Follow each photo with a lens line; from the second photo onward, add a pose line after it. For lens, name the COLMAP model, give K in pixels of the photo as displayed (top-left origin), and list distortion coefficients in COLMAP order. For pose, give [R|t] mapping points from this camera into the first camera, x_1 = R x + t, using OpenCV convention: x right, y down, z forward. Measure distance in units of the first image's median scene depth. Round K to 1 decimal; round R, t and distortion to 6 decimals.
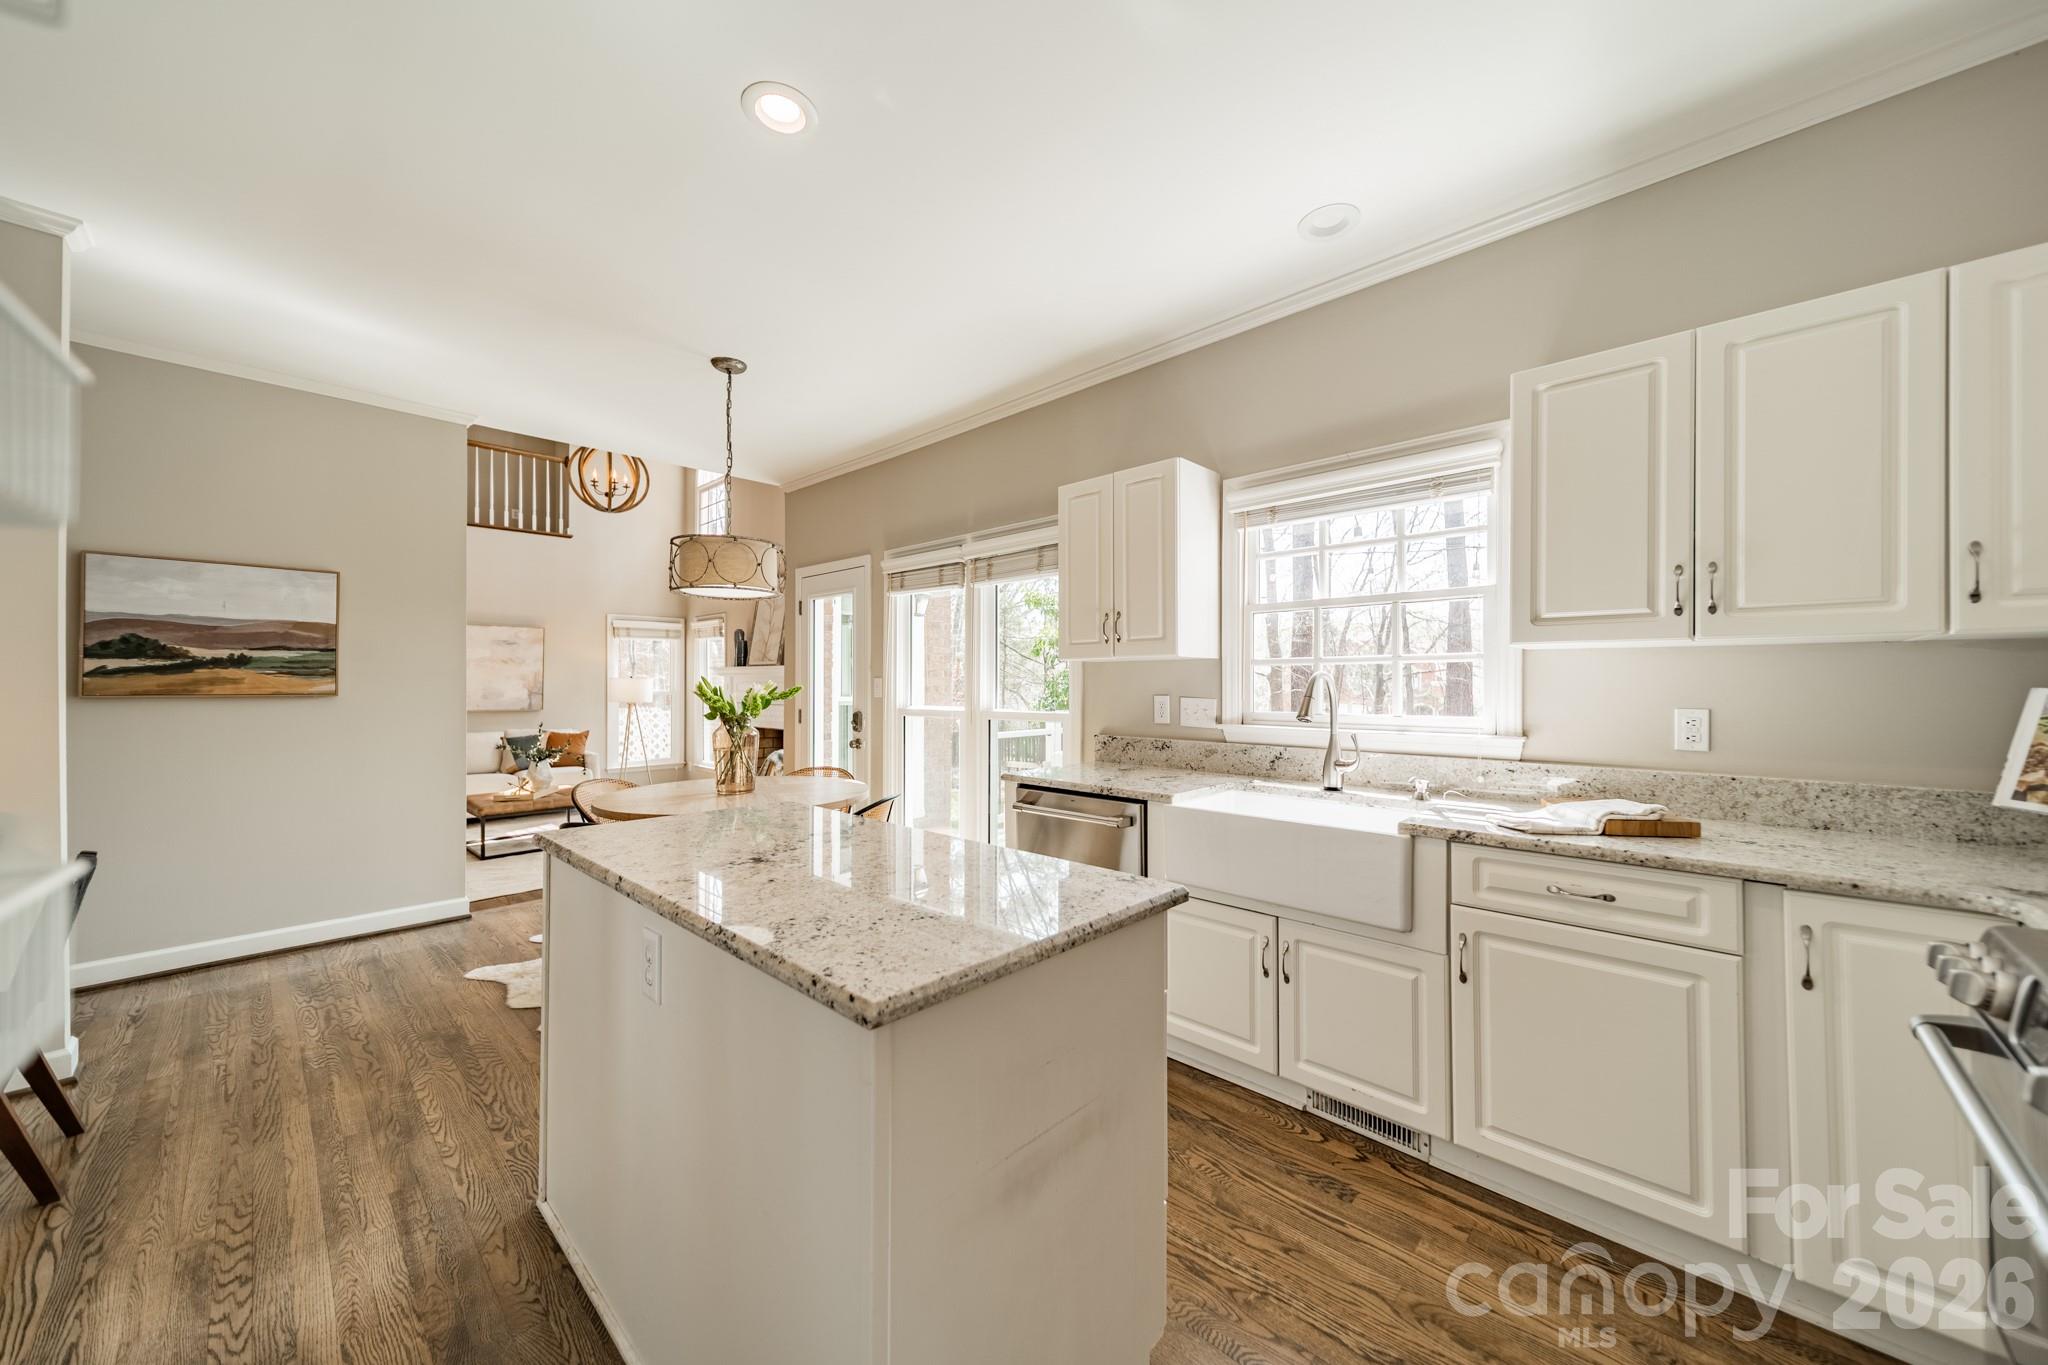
lens RADIAL K [[720.6, 0, 1026.9], [0, 720.6, 681.2], [0, 0, 1]] dist [0.006285, -0.000069]
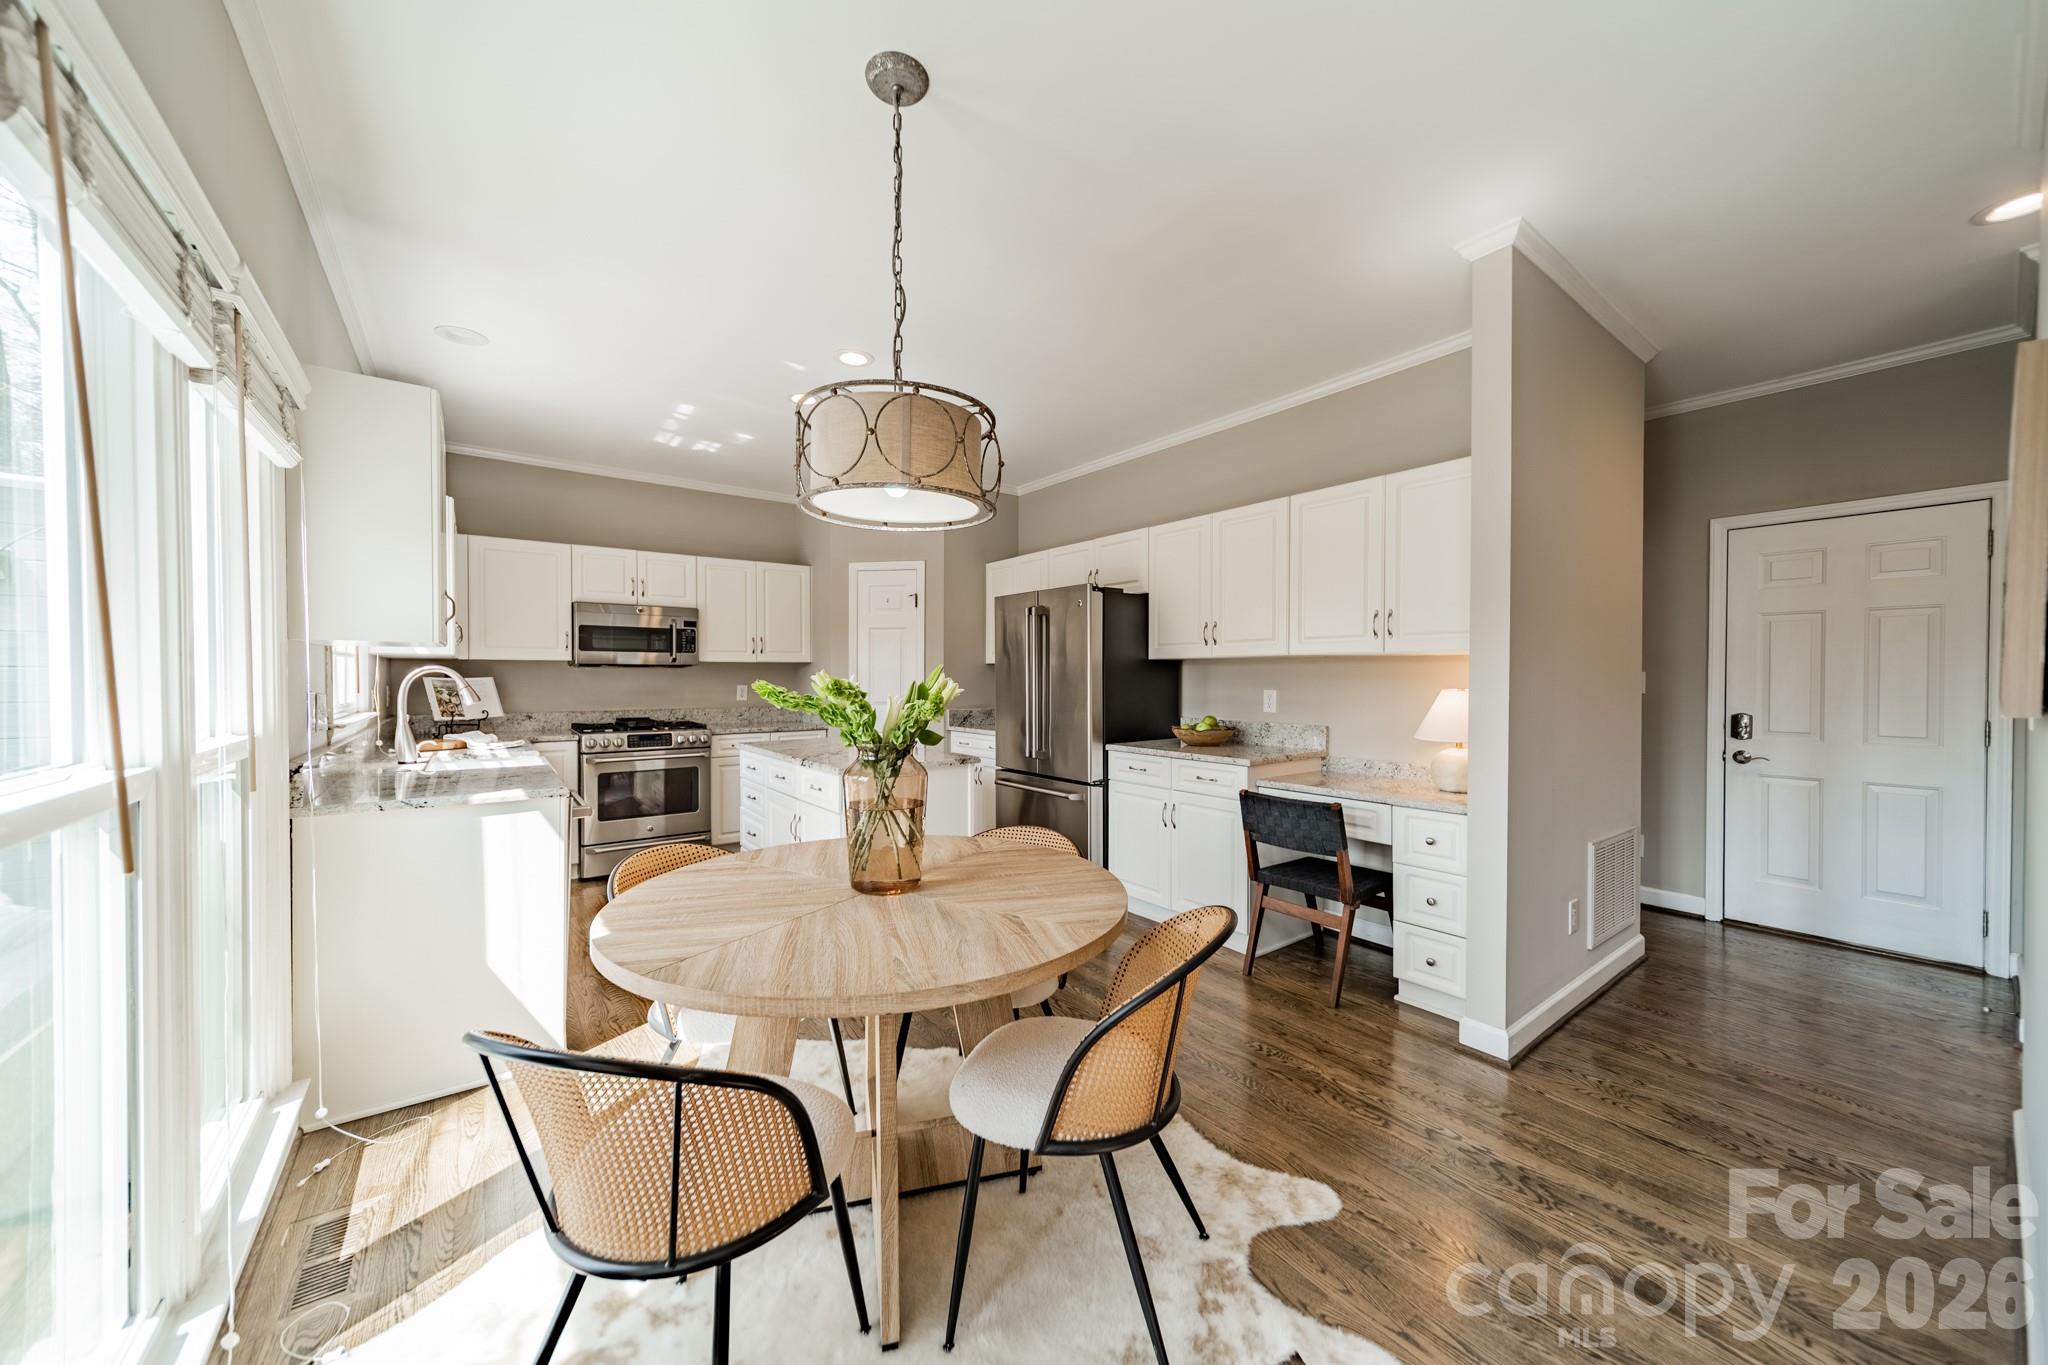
lens RADIAL K [[723.5, 0, 1024.0], [0, 723.5, 682.5], [0, 0, 1]] dist [0.001430, -0.000044]
pose [[-0.985231, -0.004318, 0.171174, -0.606302], [-0.003742, 0.999986, 0.003690, 0.005171], [-0.171187, 0.002995, -0.985234, 1.532471]]
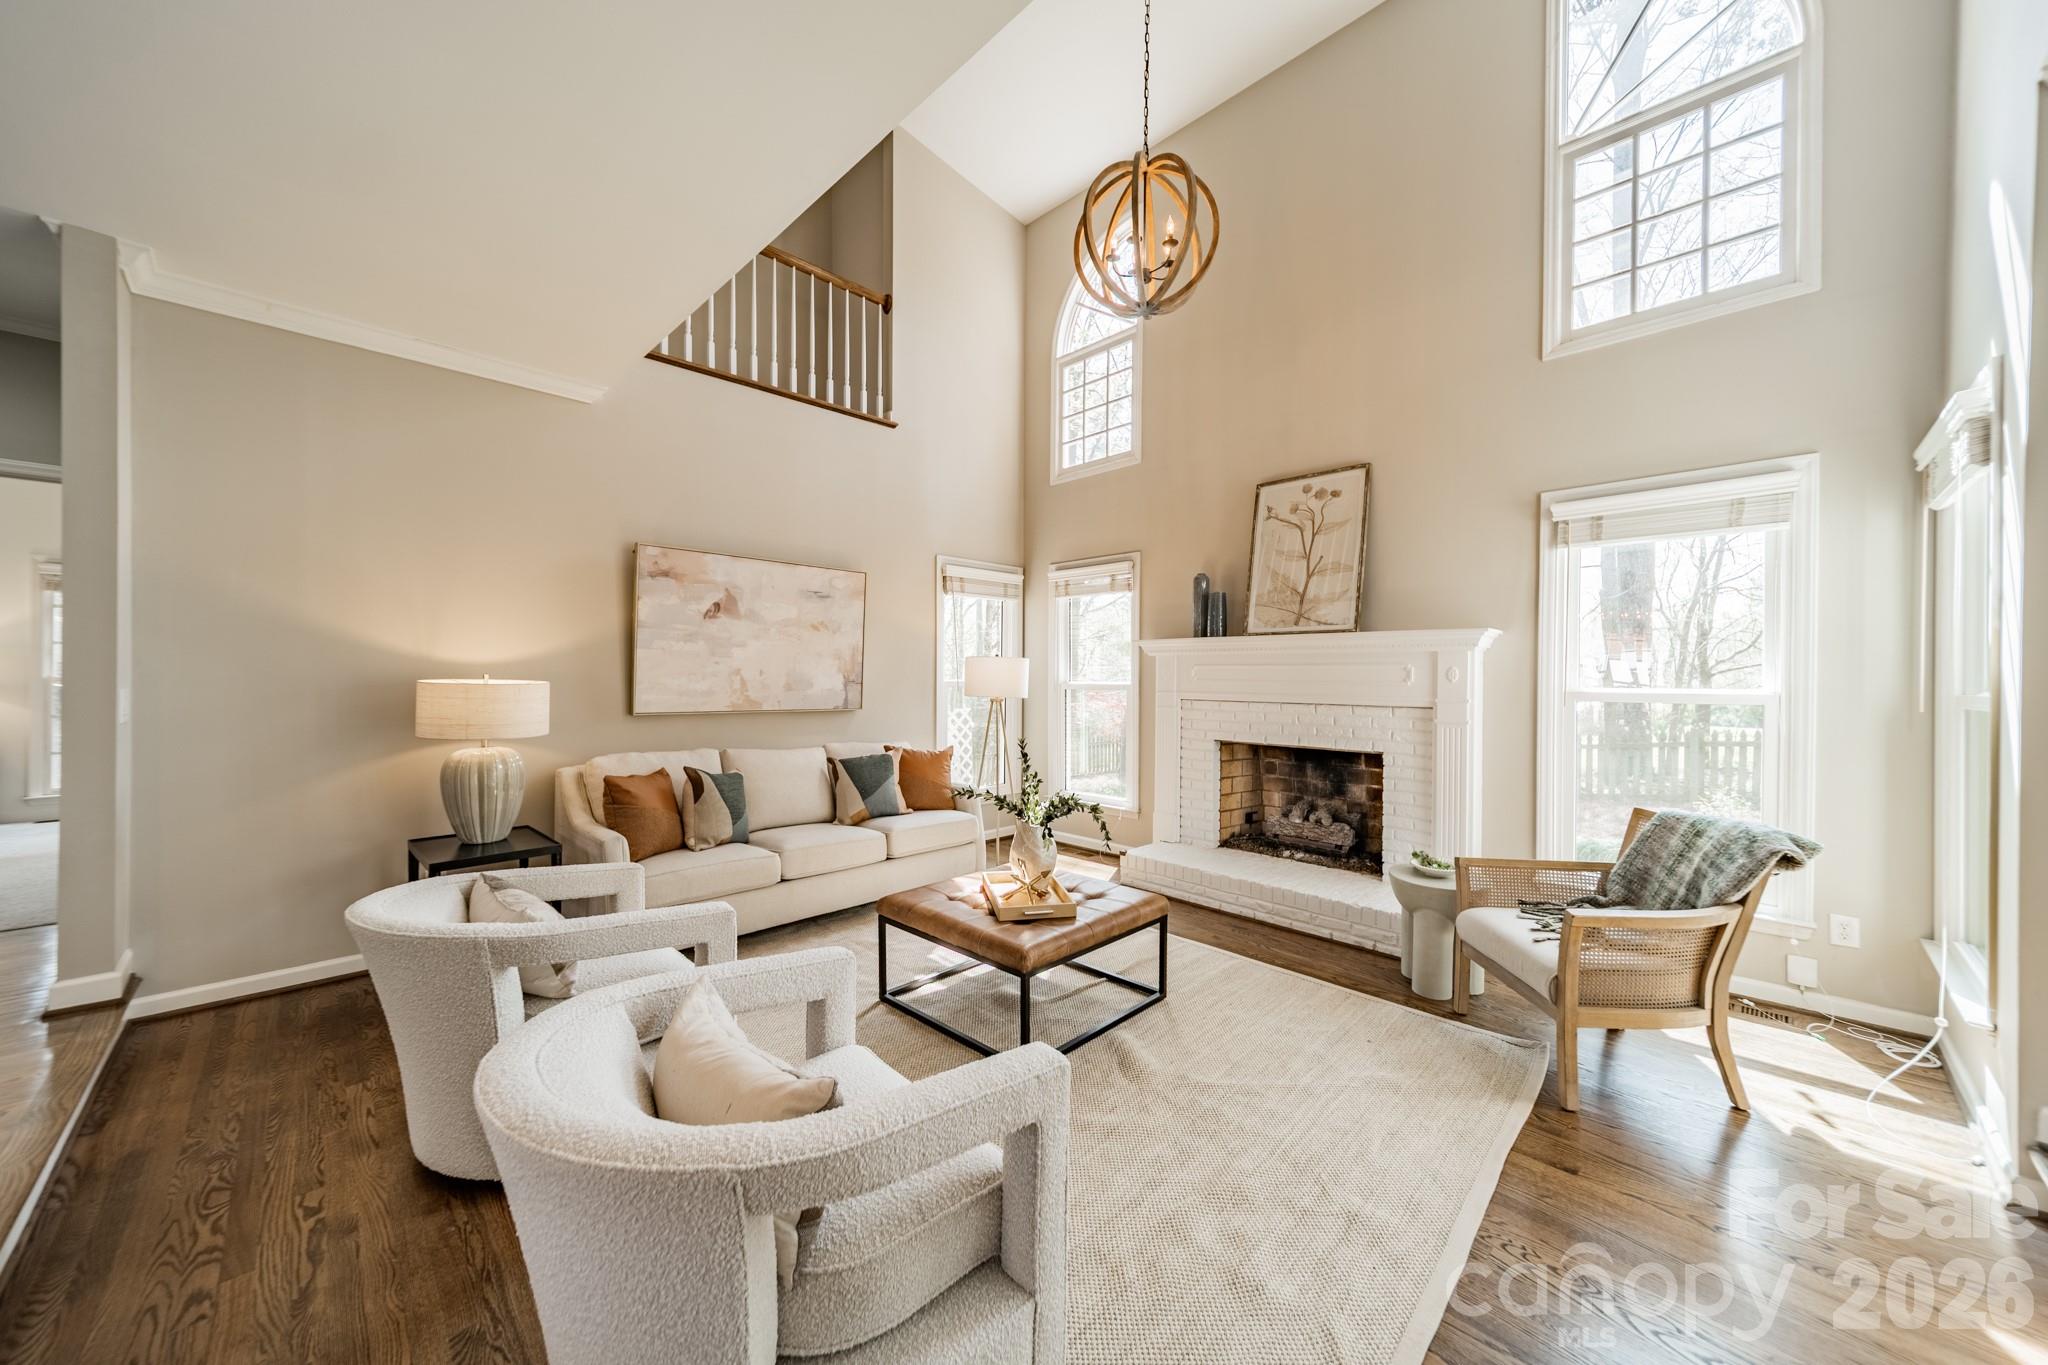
lens RADIAL K [[736.3, 0, 1019.3], [0, 736.3, 676.9], [0, 0, 1]] dist [-0.000019, -0.000027]
pose [[0.999090, 0.005778, -0.042253, -1.344050], [-0.005751, 0.999983, 0.000765, 0.029887], [0.042257, -0.000522, 0.999107, 1.037926]]
